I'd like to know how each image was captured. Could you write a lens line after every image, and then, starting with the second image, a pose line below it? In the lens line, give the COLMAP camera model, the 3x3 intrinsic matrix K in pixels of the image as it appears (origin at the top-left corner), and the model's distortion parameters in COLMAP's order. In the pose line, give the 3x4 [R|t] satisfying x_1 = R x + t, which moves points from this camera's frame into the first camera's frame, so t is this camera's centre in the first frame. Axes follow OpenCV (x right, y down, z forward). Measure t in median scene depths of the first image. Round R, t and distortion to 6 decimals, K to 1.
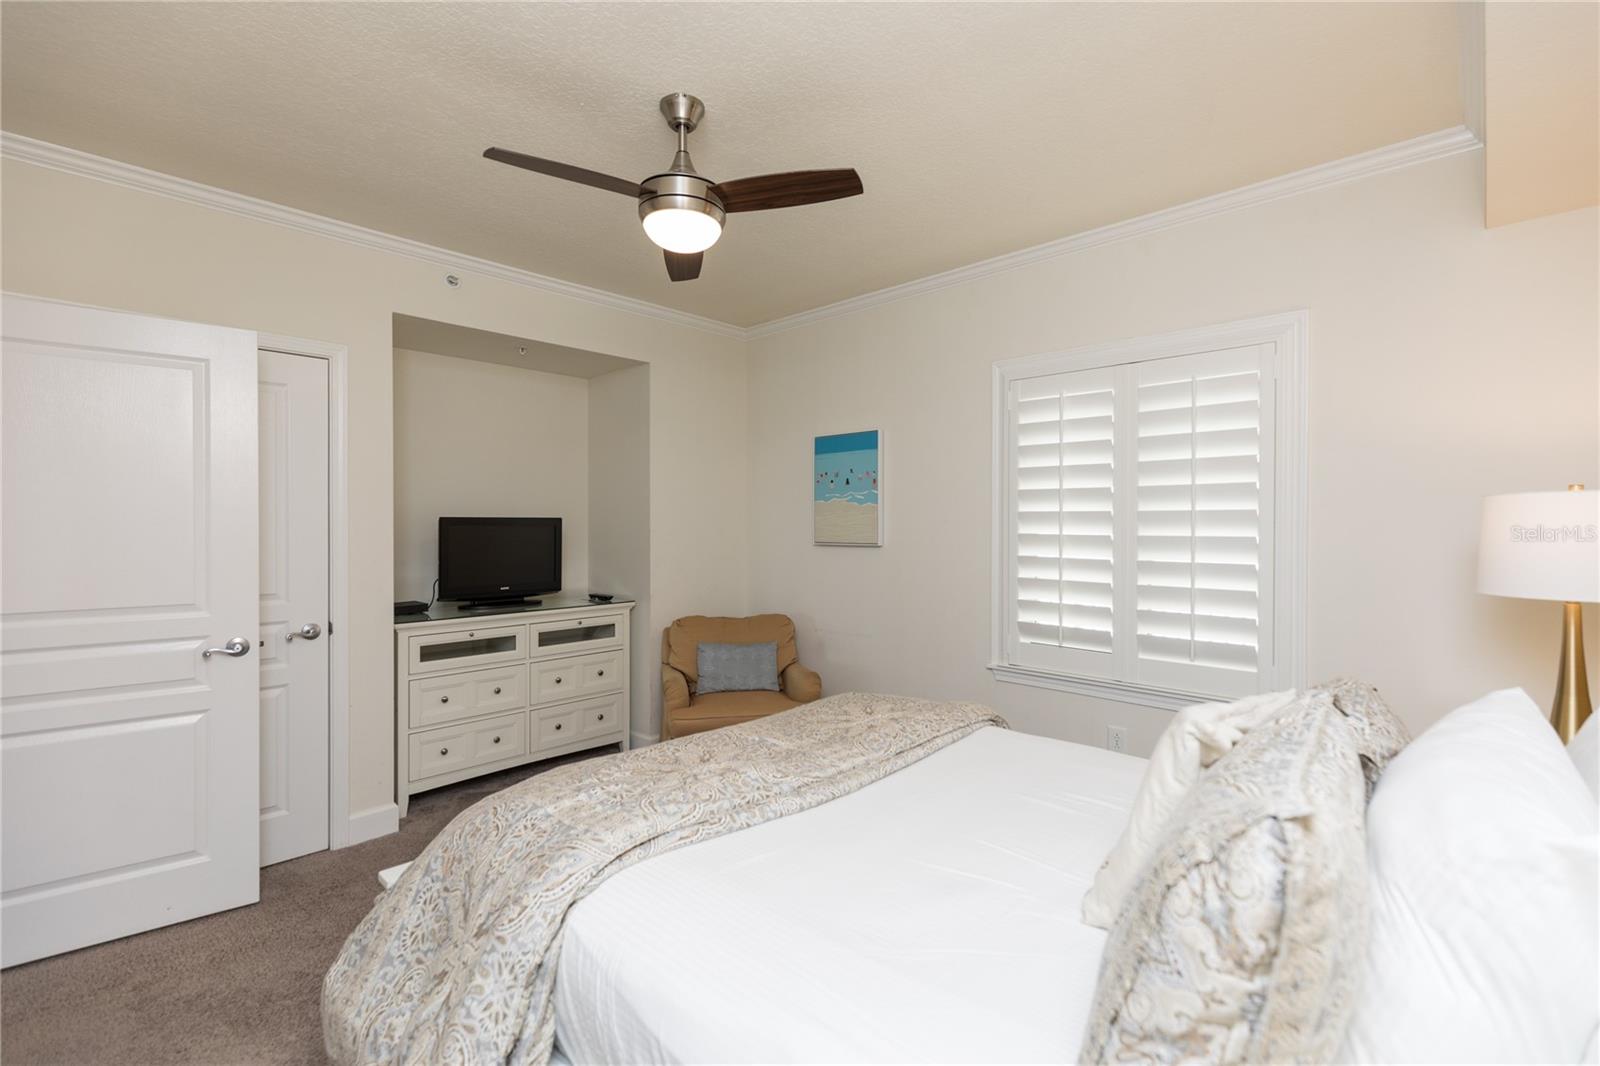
lens RADIAL K [[720.6, 0, 801.4], [0, 720.6, 526.3], [0, 0, 1]] dist [-0.000003, -0.000530]
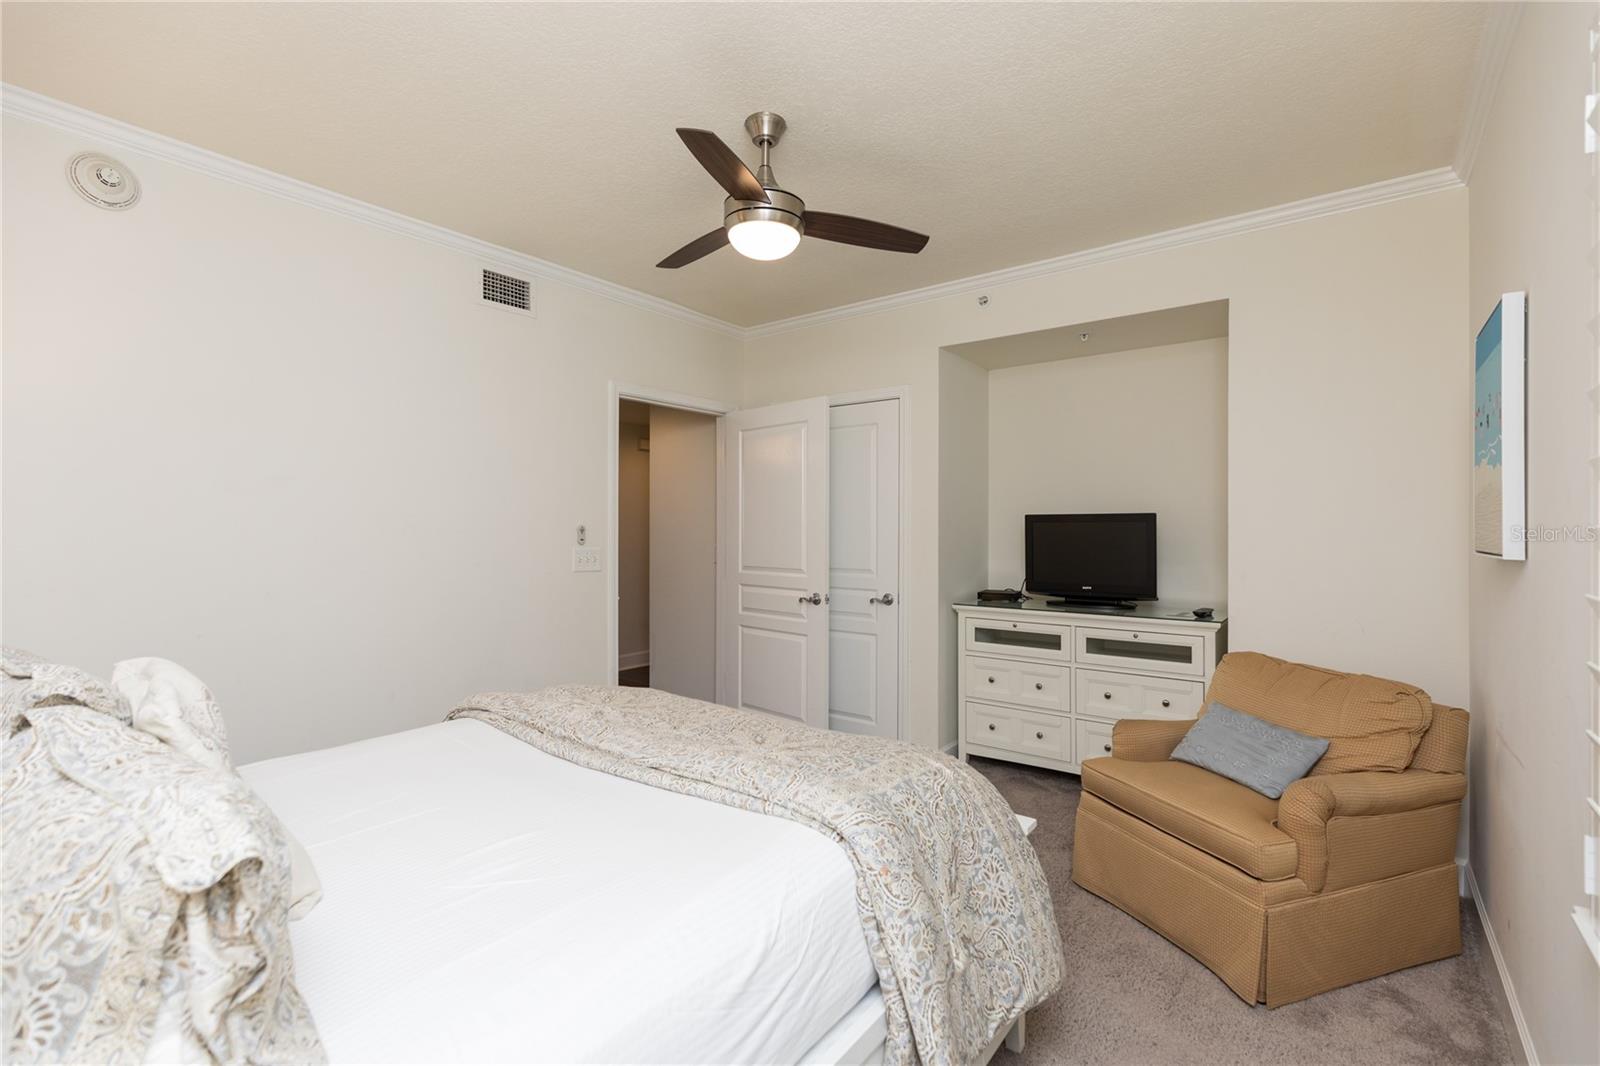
lens RADIAL K [[720.6, 0, 801.4], [0, 720.6, 526.3], [0, 0, 1]] dist [-0.000003, -0.000530]
pose [[0.107413, -0.001296, -0.994214, 0.585712], [-0.002082, 0.999997, -0.001528, 0.007370], [0.994212, 0.002234, 0.107410, 0.605057]]
